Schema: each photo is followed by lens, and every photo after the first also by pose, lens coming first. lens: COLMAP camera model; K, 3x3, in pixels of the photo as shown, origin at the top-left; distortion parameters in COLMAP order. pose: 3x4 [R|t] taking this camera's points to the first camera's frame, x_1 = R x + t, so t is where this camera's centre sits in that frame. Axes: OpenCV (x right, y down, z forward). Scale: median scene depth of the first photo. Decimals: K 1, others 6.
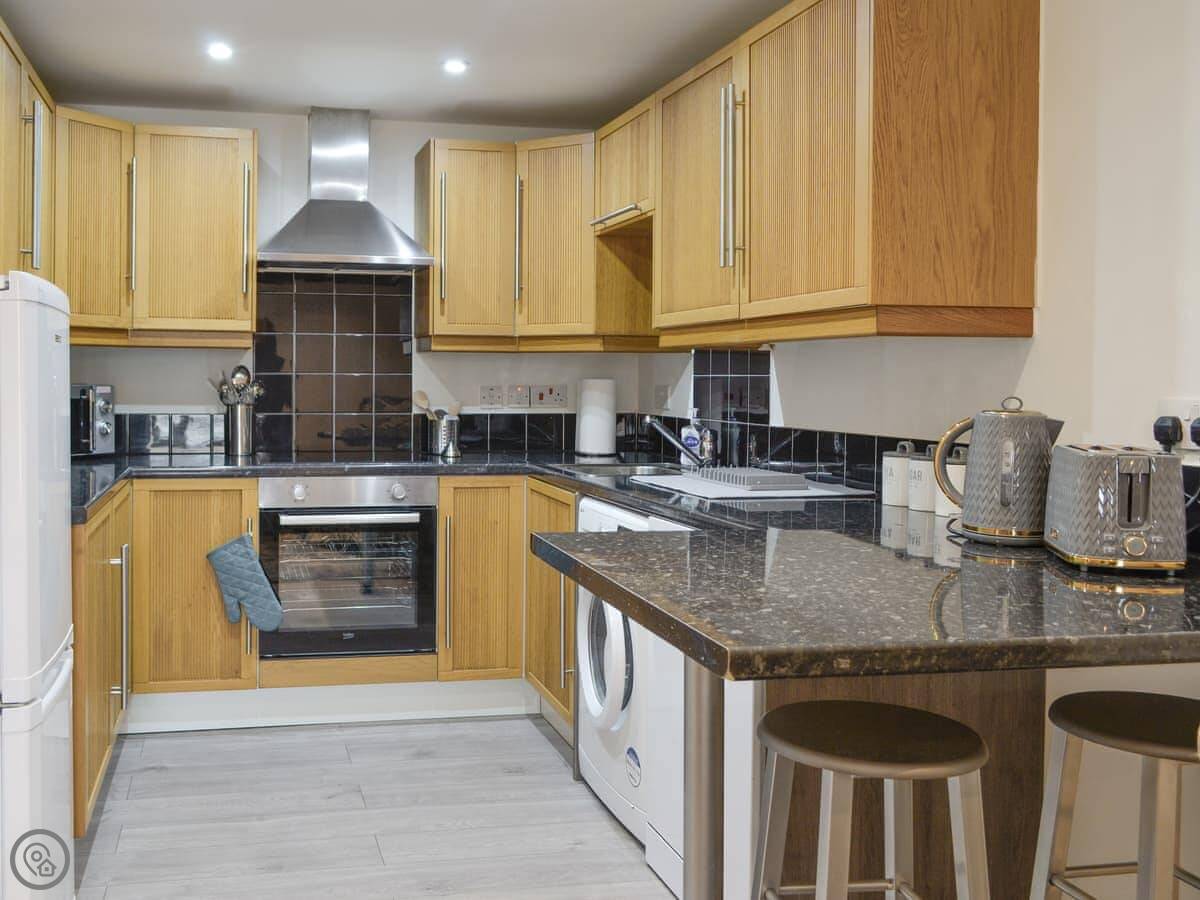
lens RADIAL K [[1405.5, 0, 526.1], [0, 1405.5, 430.5], [0, 0, 1]] dist [-0.031385, 0.319474]
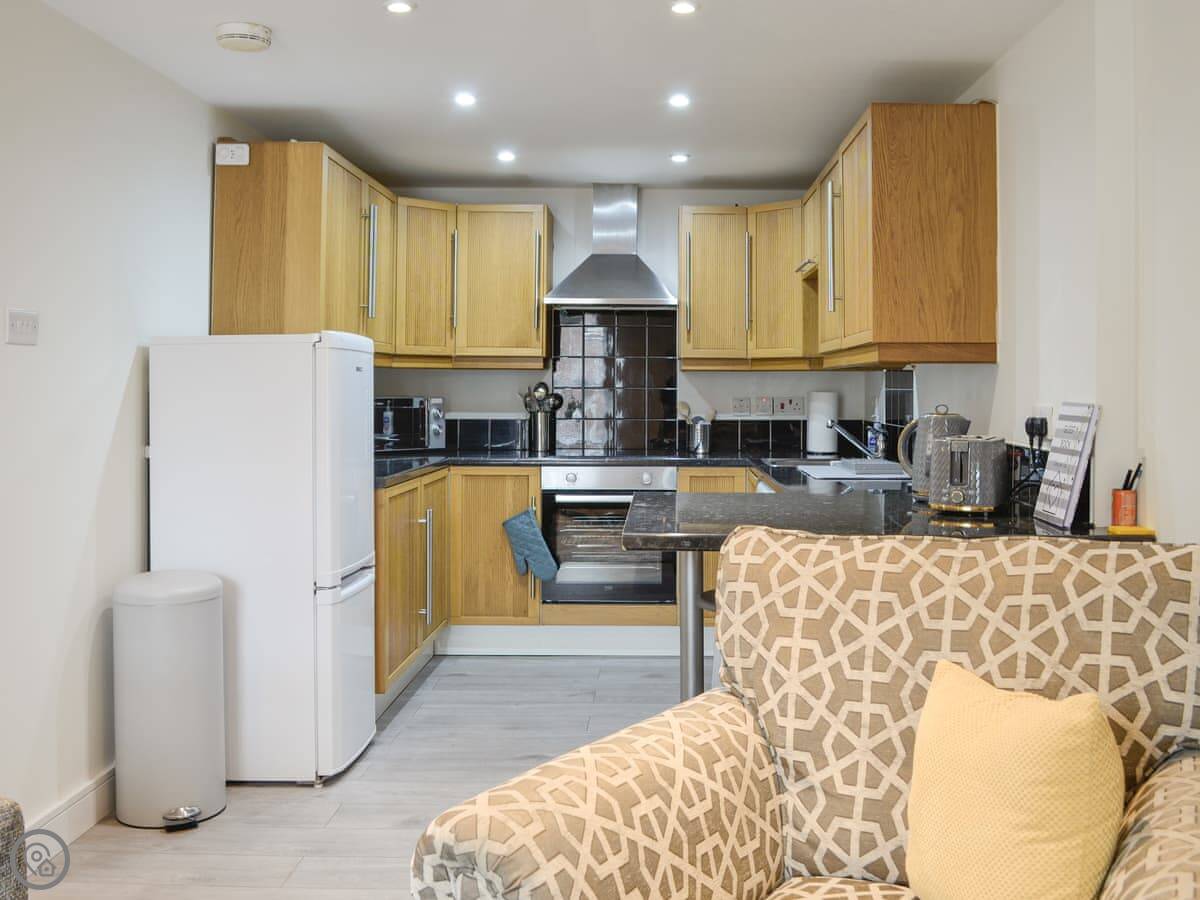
lens RADIAL K [[1302.6, 0, 600.9], [0, 1302.6, 416.2], [0, 0, 1]] dist [0.008084, 0.007254]
pose [[0.976949, 0.001055, -0.213471, 0.131864], [-0.004736, 0.999849, -0.016732, 0.006267], [0.213421, 0.017358, 0.976806, -0.203168]]
